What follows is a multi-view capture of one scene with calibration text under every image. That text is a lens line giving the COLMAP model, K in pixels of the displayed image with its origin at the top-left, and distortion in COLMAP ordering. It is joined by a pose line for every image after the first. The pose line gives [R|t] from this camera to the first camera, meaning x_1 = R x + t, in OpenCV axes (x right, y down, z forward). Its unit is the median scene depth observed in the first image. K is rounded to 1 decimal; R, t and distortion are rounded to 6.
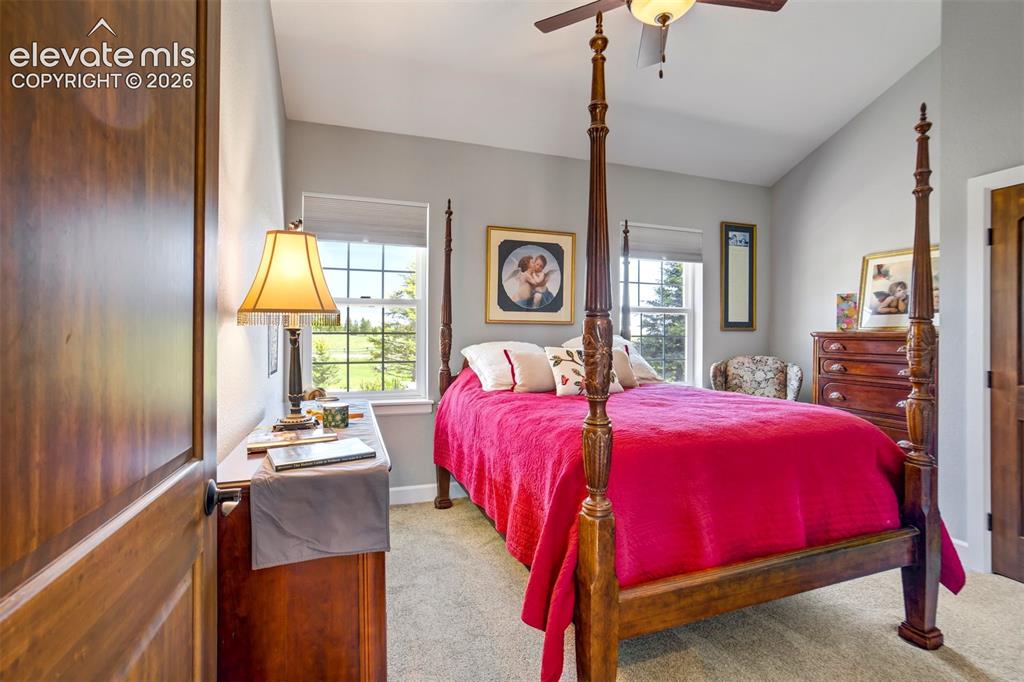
lens RADIAL K [[473.5, 0, 515.6], [0, 473.5, 335.9], [0, 0, 1]] dist [-0.019925, 0.009212]
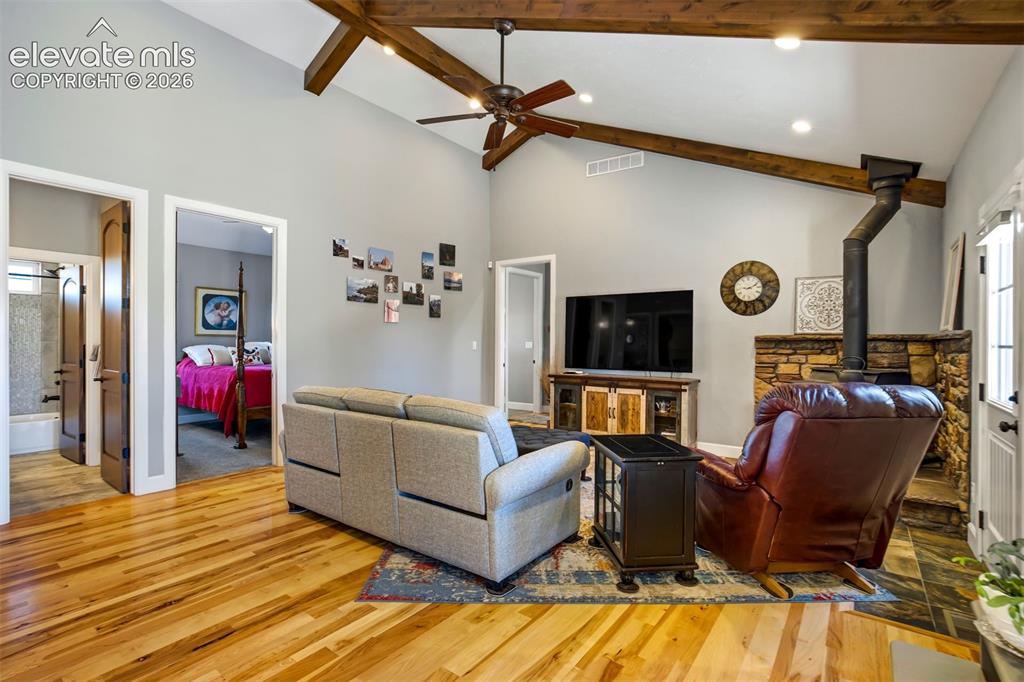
lens RADIAL K [[480.6, 0, 515.2], [0, 480.6, 340.5], [0, 0, 1]] dist [-0.046279, 0.026891]
pose [[0.830622, 0.003175, 0.556828, -0.050488], [-0.003902, 0.999992, 0.000119, -0.011630], [-0.556823, -0.002271, 0.830628, -1.368930]]
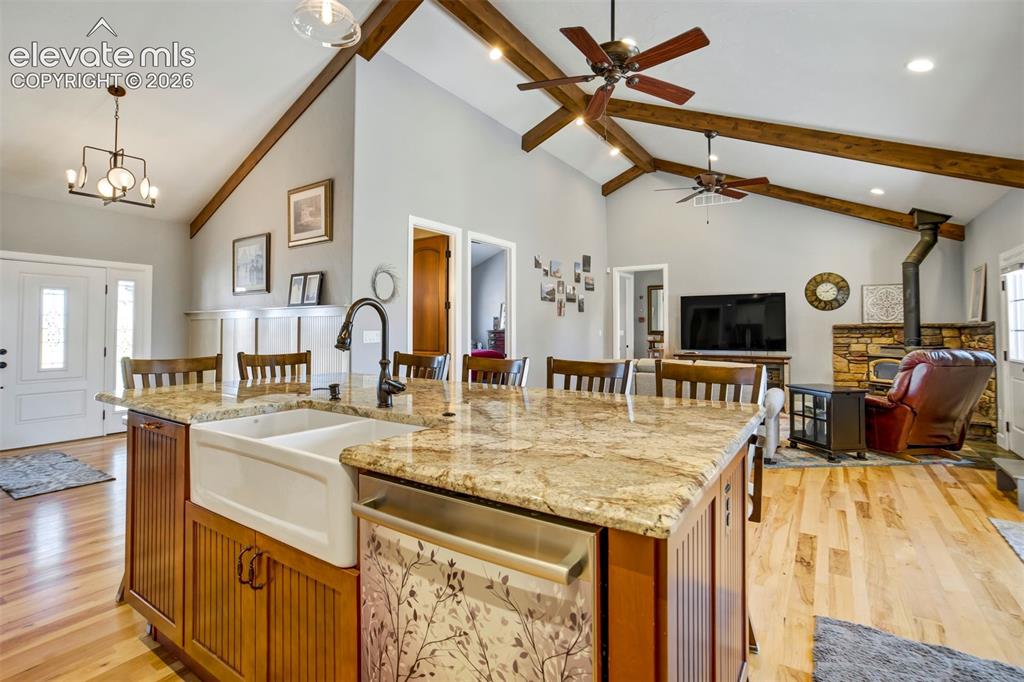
lens RADIAL K [[491.4, 0, 510.0], [0, 491.4, 314.7], [0, 0, 1]] dist [-0.041053, 0.022094]
pose [[0.798815, 0.017326, 0.601327, -1.008899], [0.001449, 0.999527, -0.030723, -0.009794], [-0.601575, 0.025413, 0.798412, -1.413679]]
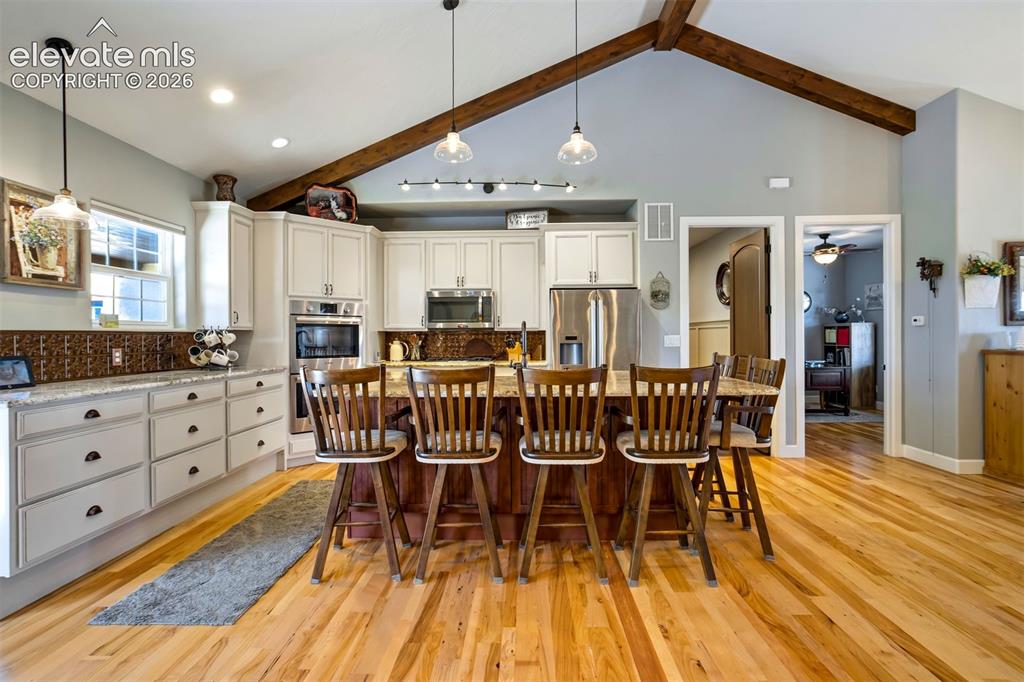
lens RADIAL K [[480.6, 0, 515.2], [0, 480.6, 340.5], [0, 0, 1]] dist [-0.046279, 0.026891]
pose [[-0.351052, 0.004278, -0.936346, 0.101298], [0.006582, 0.999976, 0.002102, -0.010656], [0.936333, -0.005425, -0.351071, -0.602801]]
